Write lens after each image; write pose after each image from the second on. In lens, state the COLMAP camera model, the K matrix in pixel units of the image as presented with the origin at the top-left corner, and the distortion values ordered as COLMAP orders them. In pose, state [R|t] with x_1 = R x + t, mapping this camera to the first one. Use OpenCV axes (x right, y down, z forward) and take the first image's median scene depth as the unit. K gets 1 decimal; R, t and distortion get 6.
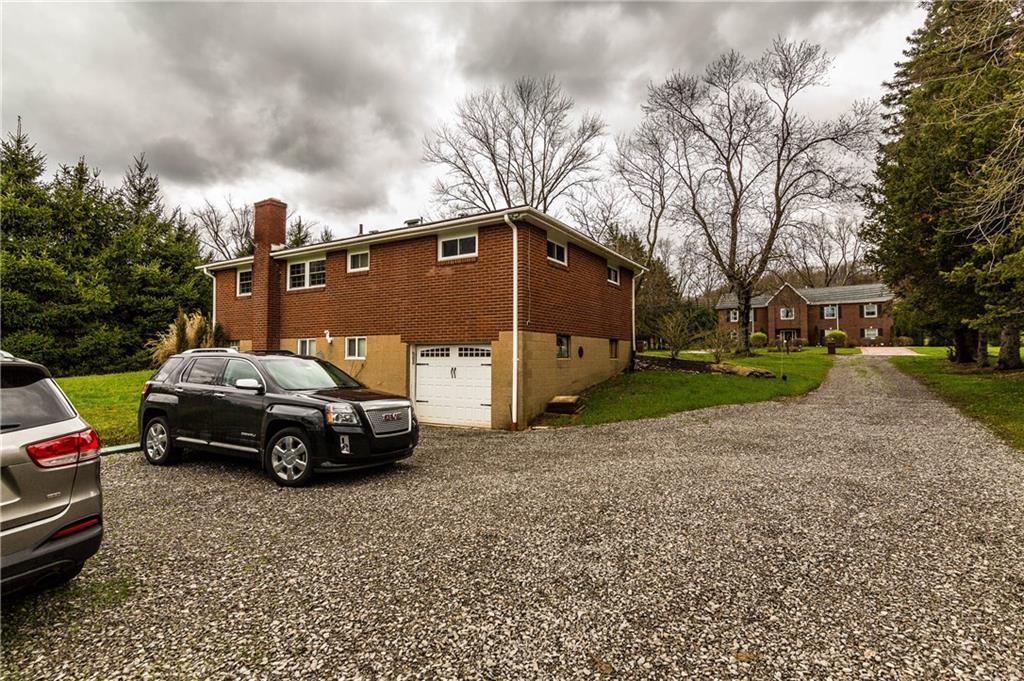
lens RADIAL K [[498.4, 0, 511.4], [0, 498.4, 340.4], [0, 0, 1]] dist [0.002205, -0.000152]
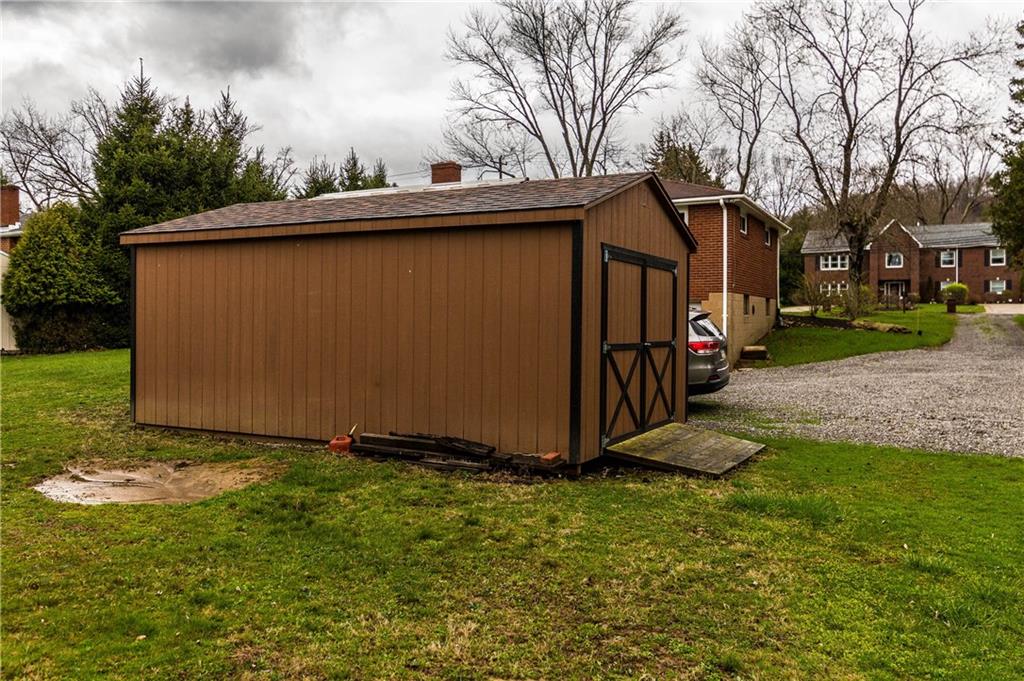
lens RADIAL K [[813.3, 0, 511.8], [0, 813.3, 338.0], [0, 0, 1]] dist [-0.001021, 0.005218]
pose [[0.996266, -0.004361, 0.086227, -0.236550], [-0.000416, 0.998469, 0.055308, -0.006108], [-0.086336, -0.055138, 0.994739, -0.332251]]
